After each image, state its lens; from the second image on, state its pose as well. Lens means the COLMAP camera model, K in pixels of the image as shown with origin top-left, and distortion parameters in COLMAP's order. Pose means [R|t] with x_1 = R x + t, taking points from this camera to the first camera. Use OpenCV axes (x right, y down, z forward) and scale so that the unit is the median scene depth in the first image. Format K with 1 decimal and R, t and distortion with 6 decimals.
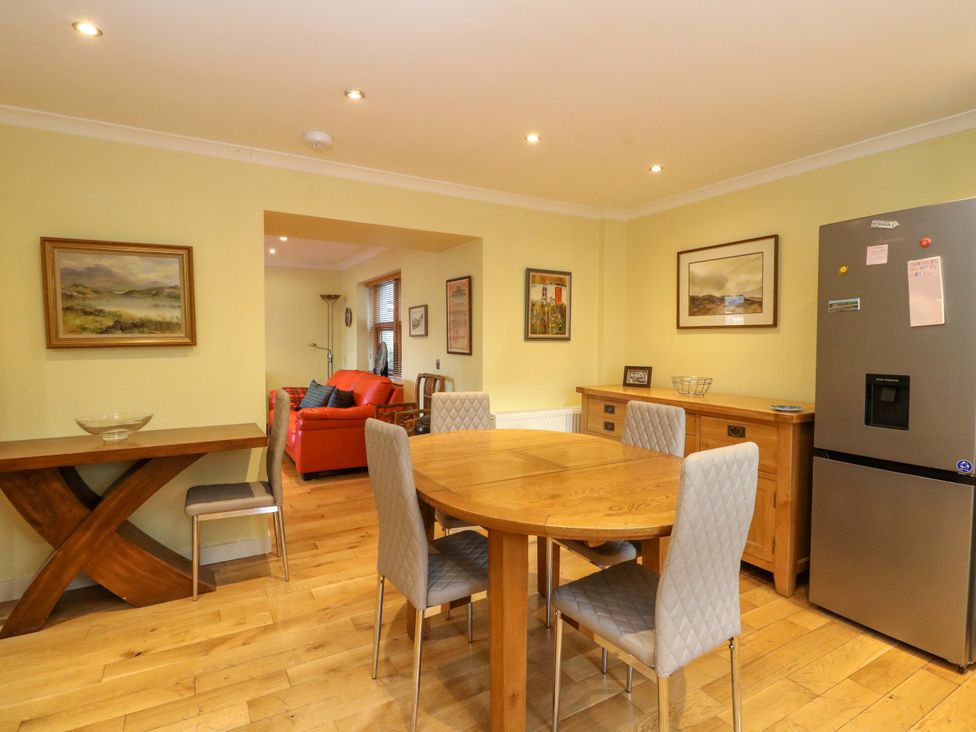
lens RADIAL K [[529.0, 0, 493.3], [0, 529.0, 365.1], [0, 0, 1]] dist [-0.005854, -0.002376]
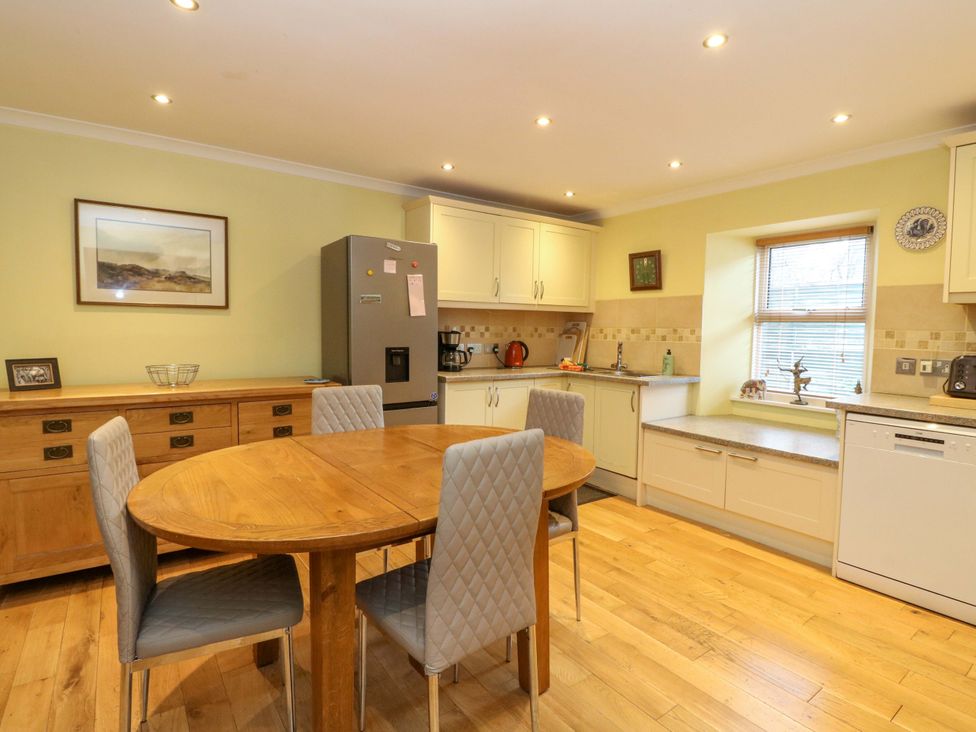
lens RADIAL K [[529.0, 0, 493.3], [0, 529.0, 365.1], [0, 0, 1]] dist [-0.005854, -0.002376]
pose [[-0.121581, -0.082411, 0.989154, -0.530223], [0.027771, 0.995875, 0.086384, -0.036434], [-0.992193, 0.037972, -0.118791, 0.601436]]
